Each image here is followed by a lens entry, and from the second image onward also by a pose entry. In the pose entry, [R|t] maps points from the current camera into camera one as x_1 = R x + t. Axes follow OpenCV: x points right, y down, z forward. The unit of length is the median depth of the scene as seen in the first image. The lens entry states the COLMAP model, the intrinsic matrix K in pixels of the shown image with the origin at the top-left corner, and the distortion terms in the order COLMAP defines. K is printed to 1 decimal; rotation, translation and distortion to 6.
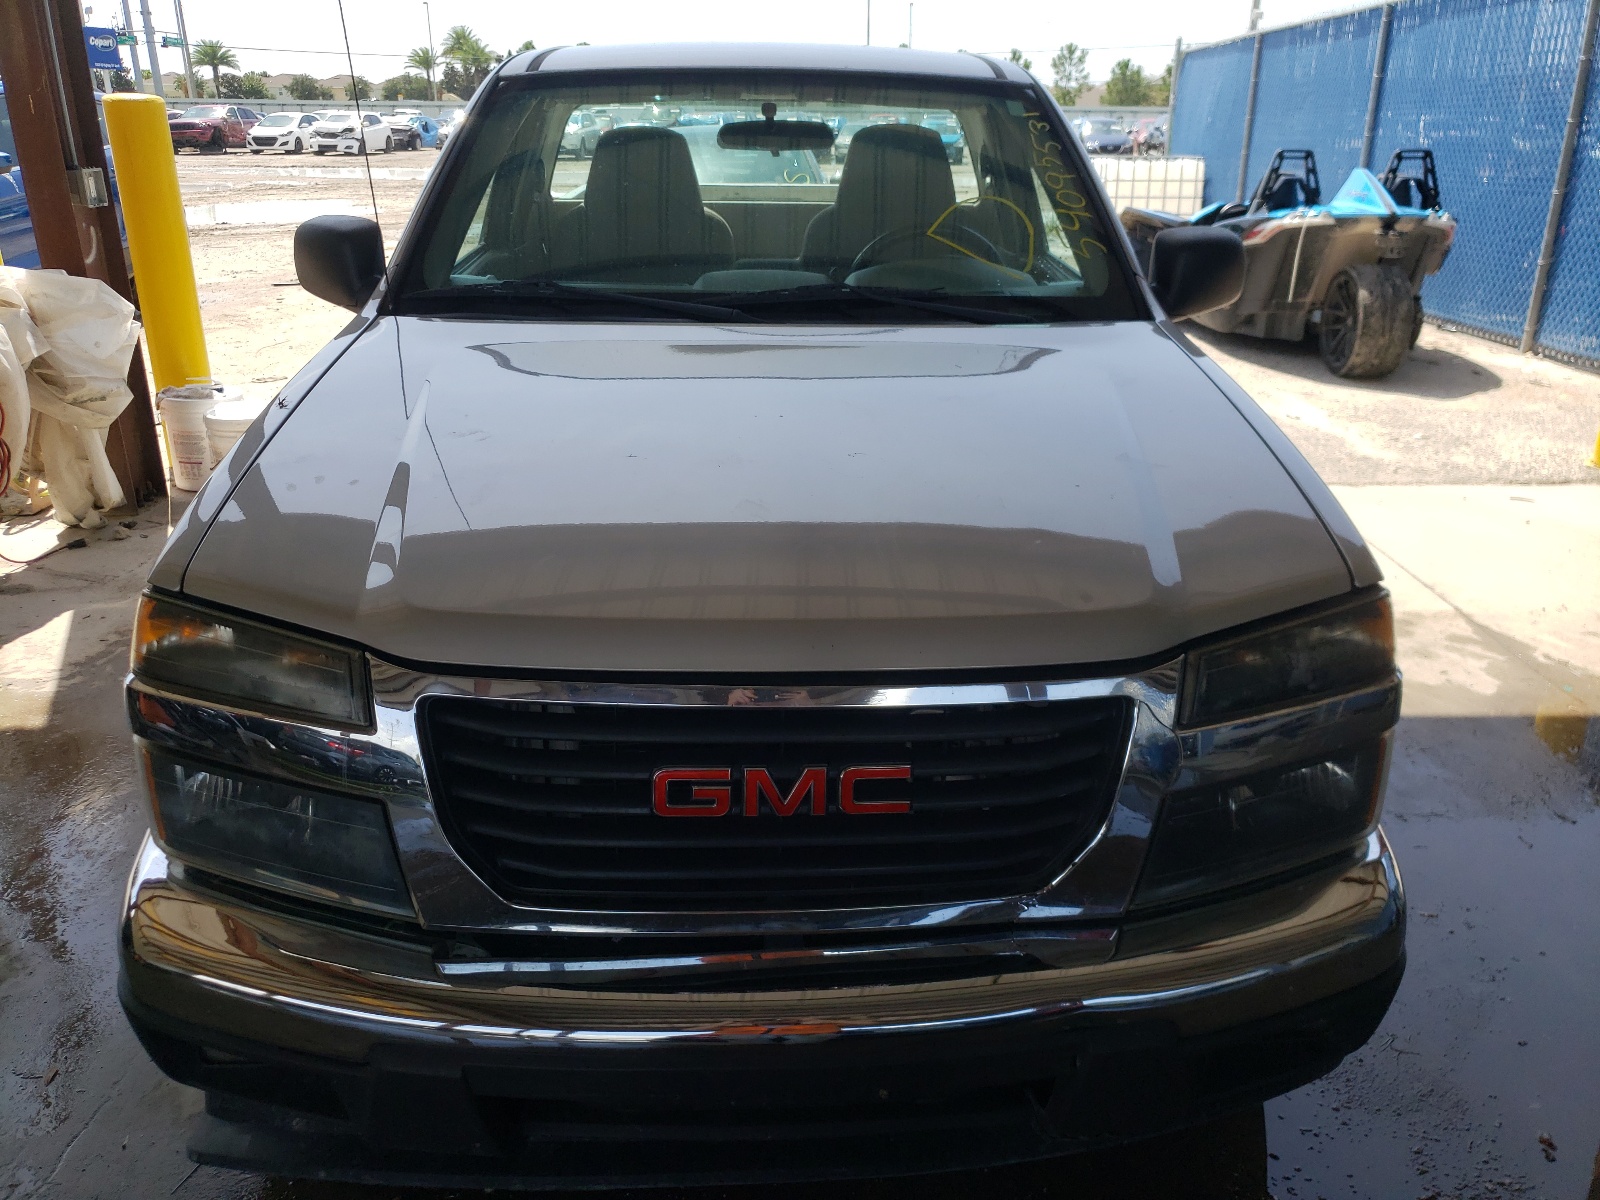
lens RADIAL K [[1239.8, 0, 820.9], [0, 1239.8, 561.4], [0, 0, 1]] dist [0.024145, 0.004867]
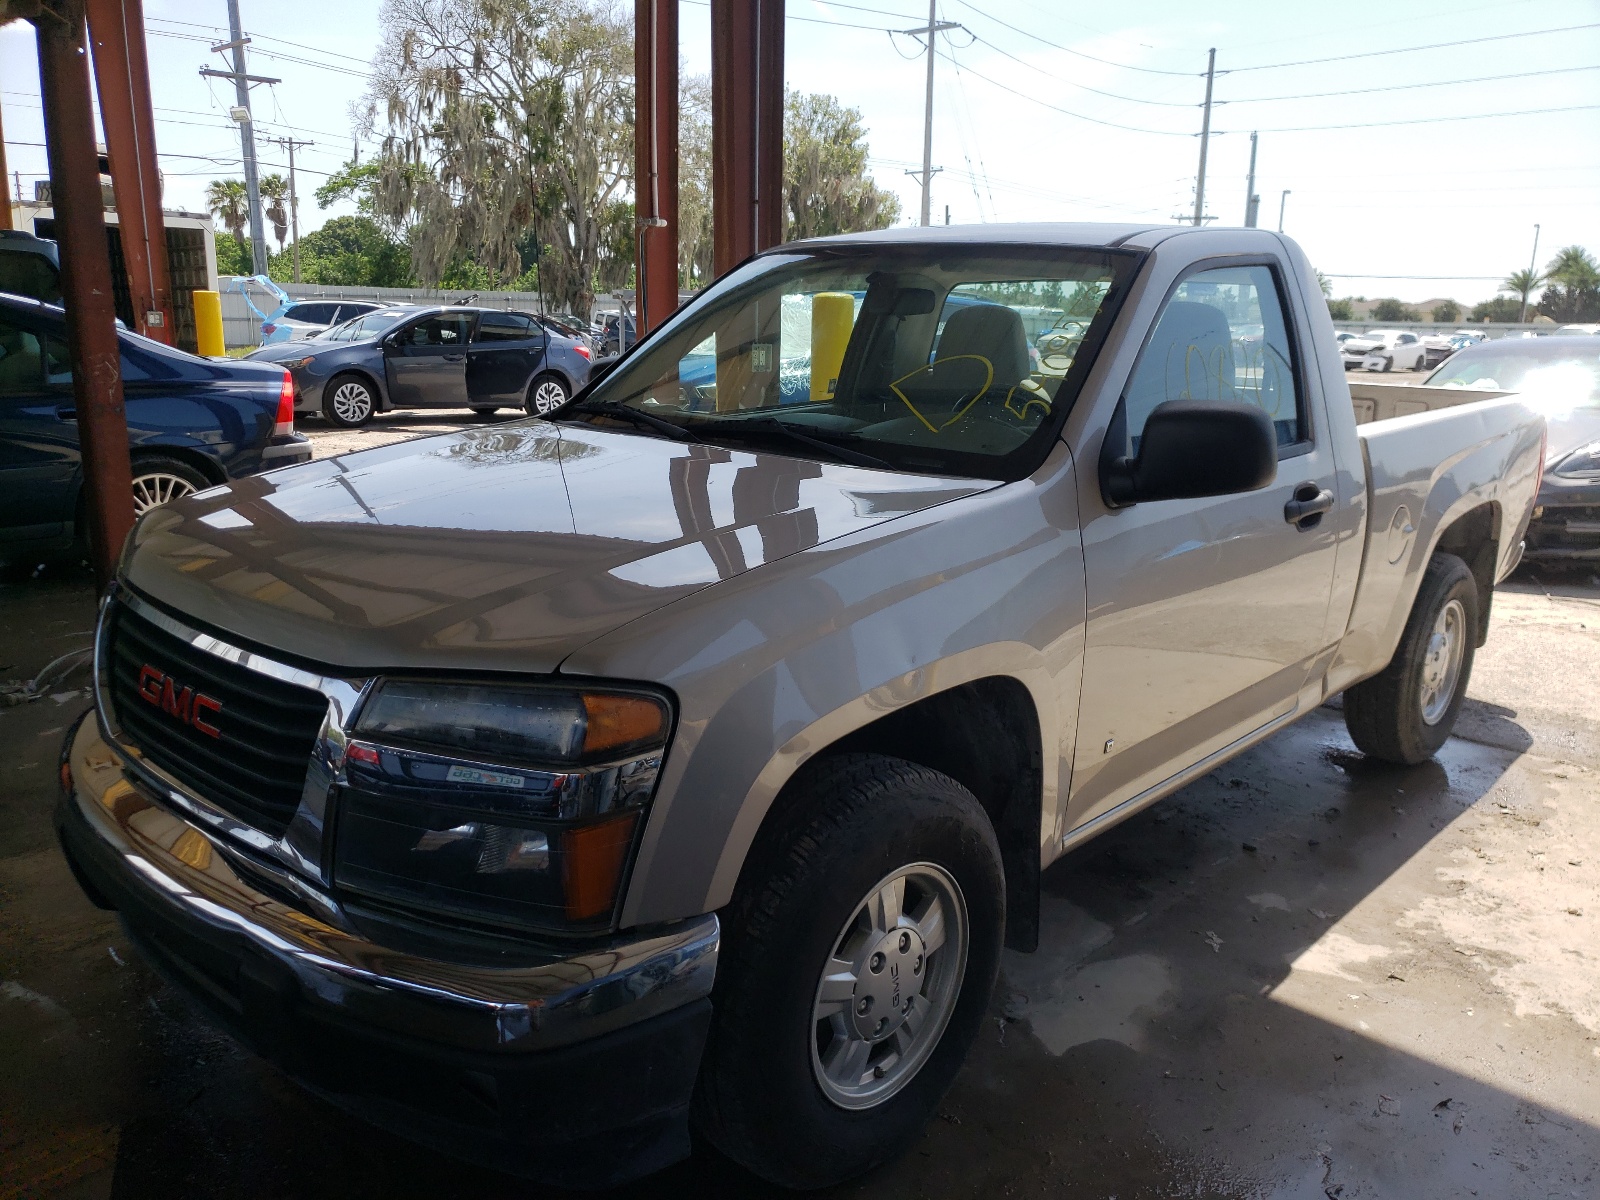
lens RADIAL K [[1239.8, 0, 800.2], [0, 1239.8, 592.8], [0, 0, 1]] dist [0.024145, 0.004867]
pose [[0.689904, 0.171762, -0.703228, 0.291766], [-0.268498, 0.962867, -0.028232, -0.015619], [0.672266, 0.208292, 0.710404, 0.092474]]
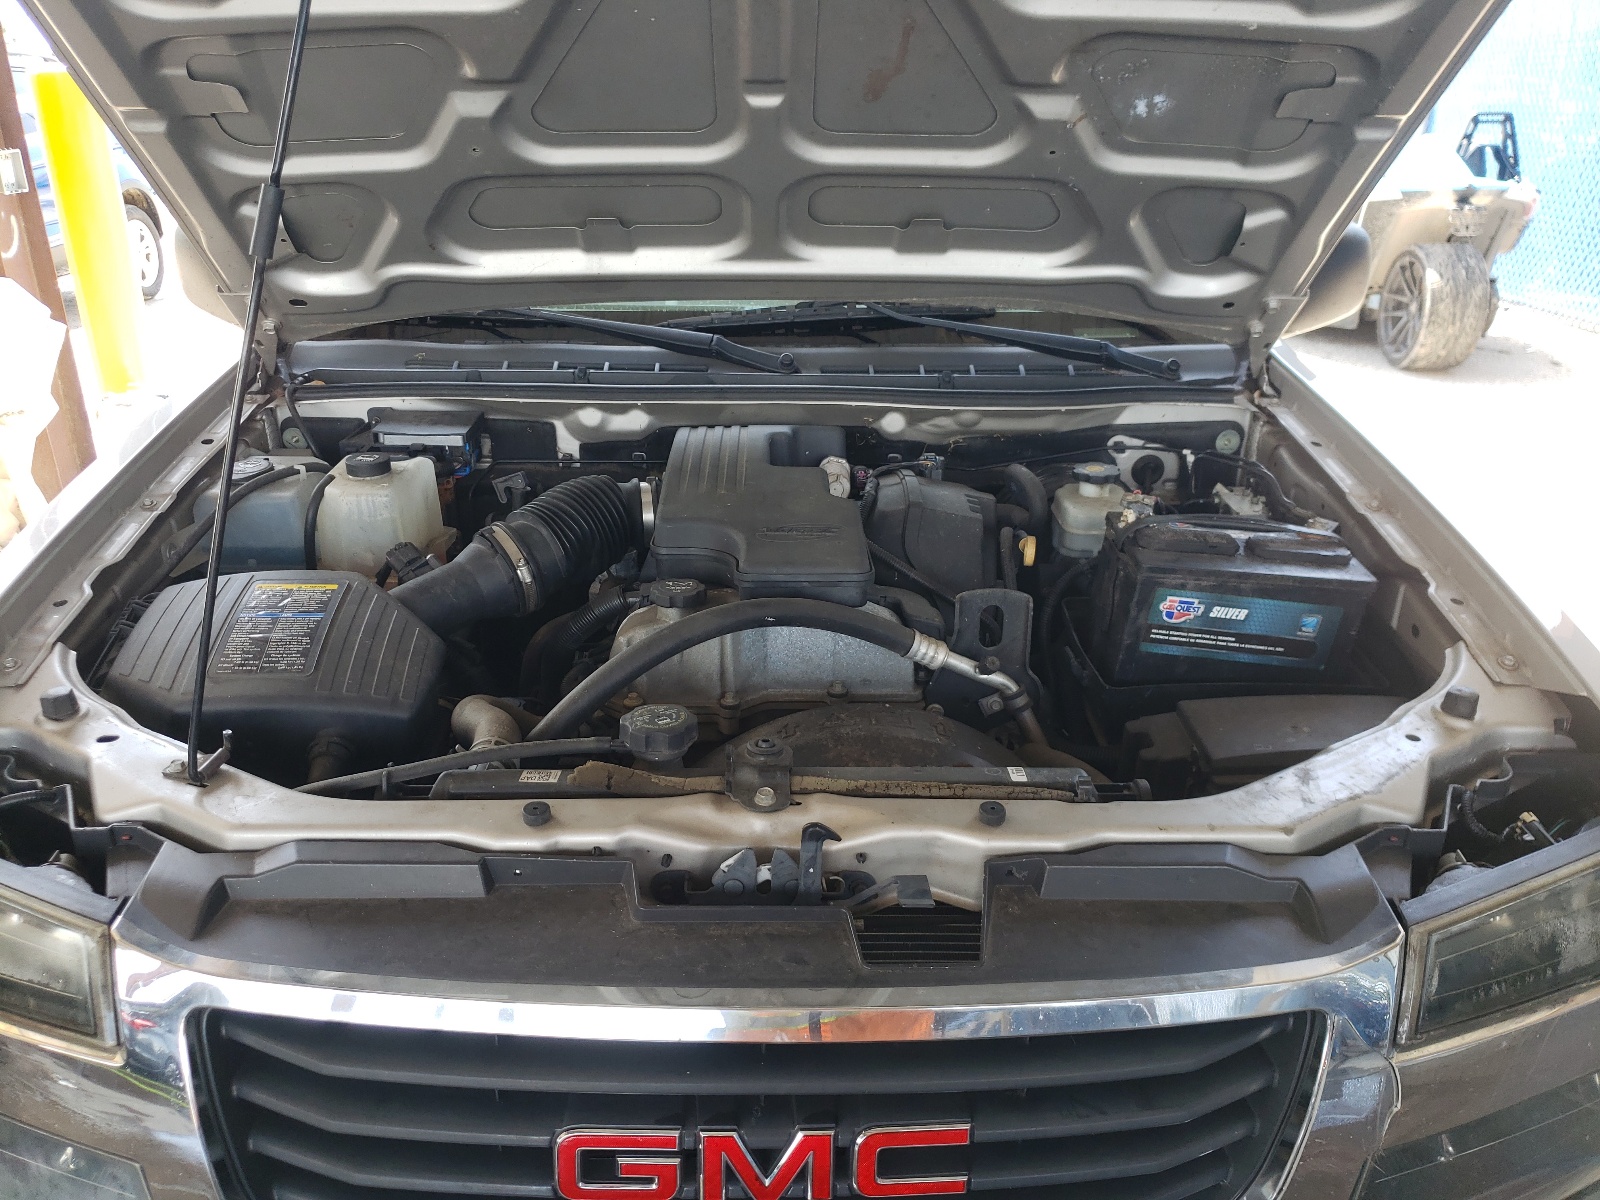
lens RADIAL K [[1239.8, 0, 801.7], [0, 1239.8, 604.7], [0, 0, 1]] dist [0.024145, 0.004867]
pose [[0.999774, -0.002551, -0.021100, 0.000606], [0.003626, 0.998687, 0.051107, -0.026303], [0.020942, -0.051172, 0.998470, 0.079662]]
